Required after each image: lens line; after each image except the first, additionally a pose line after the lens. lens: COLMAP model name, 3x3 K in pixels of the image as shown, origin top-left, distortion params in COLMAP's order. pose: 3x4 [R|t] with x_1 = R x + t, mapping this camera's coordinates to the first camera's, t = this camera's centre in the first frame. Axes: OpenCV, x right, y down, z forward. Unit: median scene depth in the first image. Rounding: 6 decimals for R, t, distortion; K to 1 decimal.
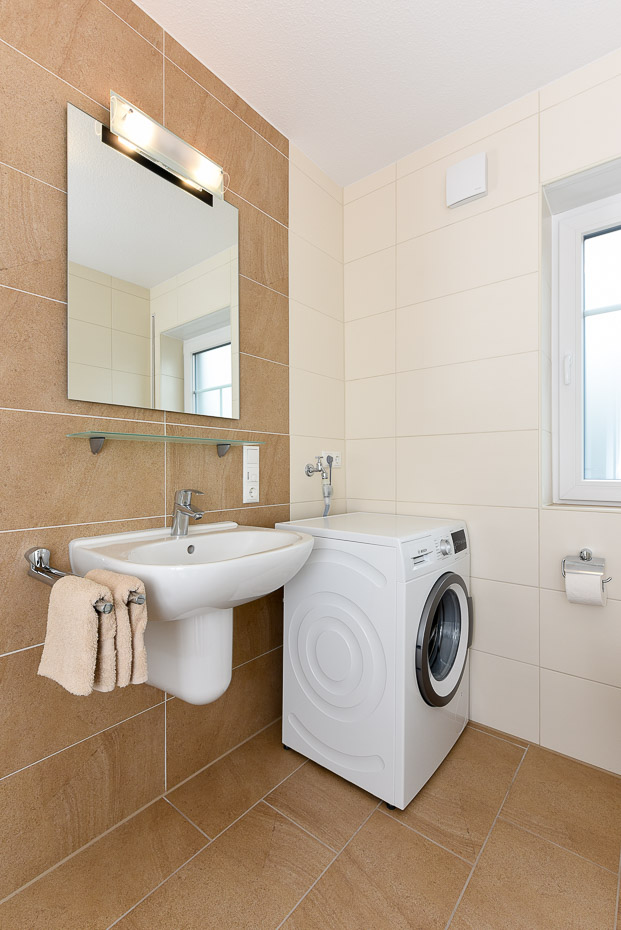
lens RADIAL K [[421.3, 0, 310.5], [0, 421.3, 465.0], [0, 0, 1]] dist [-0.000092, 0.000002]
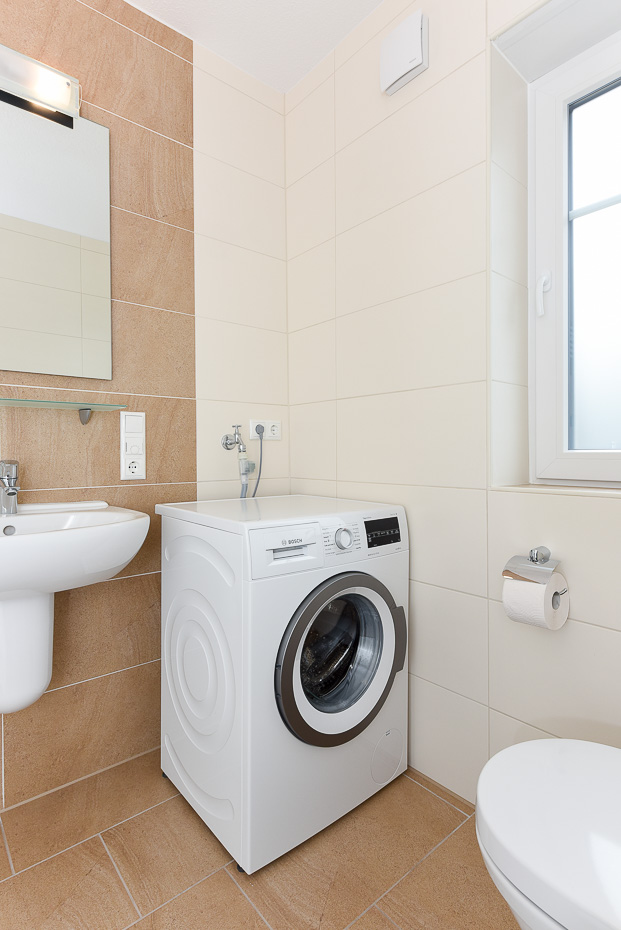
lens RADIAL K [[479.4, 0, 309.3], [0, 479.4, 453.1], [0, 0, 1]] dist [-0.002218, -0.000396]
pose [[0.981811, -0.004067, -0.189817, 0.382200], [0.005838, 0.999945, 0.008768, 0.030534], [0.189771, -0.009716, 0.981780, 0.129717]]
